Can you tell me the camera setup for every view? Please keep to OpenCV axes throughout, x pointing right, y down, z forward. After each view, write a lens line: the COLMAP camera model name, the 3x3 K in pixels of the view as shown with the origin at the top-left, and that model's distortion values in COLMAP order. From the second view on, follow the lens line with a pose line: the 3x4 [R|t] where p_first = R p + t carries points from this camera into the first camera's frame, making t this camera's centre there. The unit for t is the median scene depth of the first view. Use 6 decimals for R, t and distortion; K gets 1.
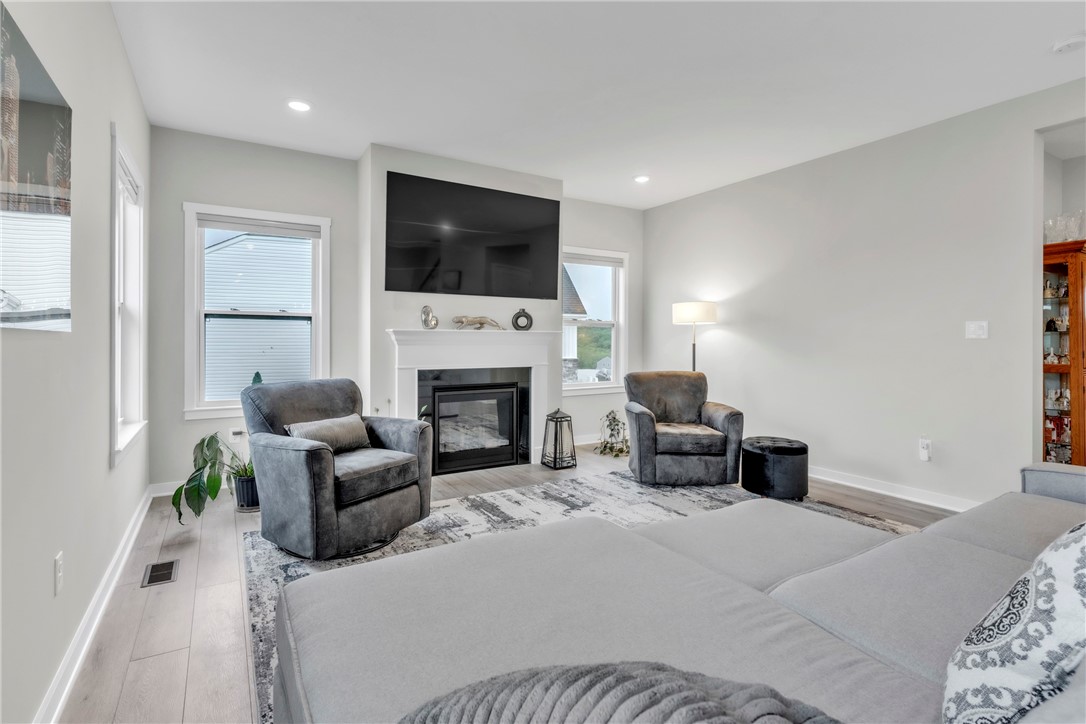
lens RADIAL K [[510.3, 0, 569.2], [0, 510.3, 328.0], [0, 0, 1]] dist [-0.001455, 0.000836]
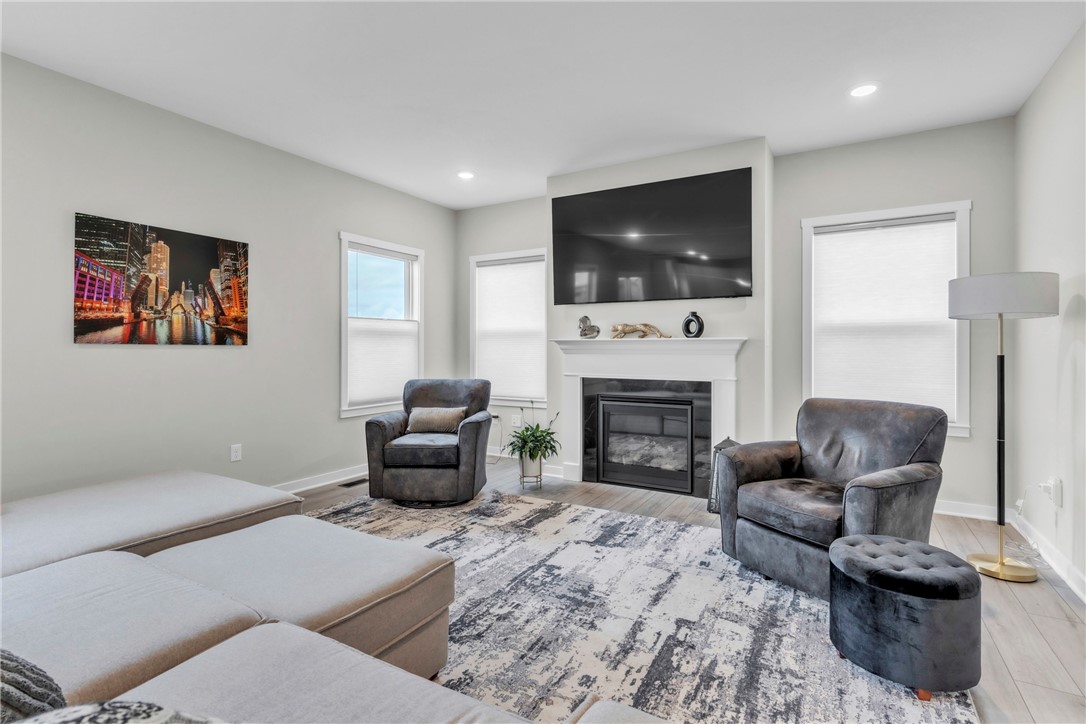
lens RADIAL K [[510.3, 0, 541.7], [0, 510.3, 363.3], [0, 0, 1]] dist [-0.001455, 0.000836]
pose [[0.487434, 0.019603, -0.872939, 0.664760], [0.012137, 0.999499, 0.029222, 0.024472], [0.873075, -0.024839, 0.486952, 0.483441]]
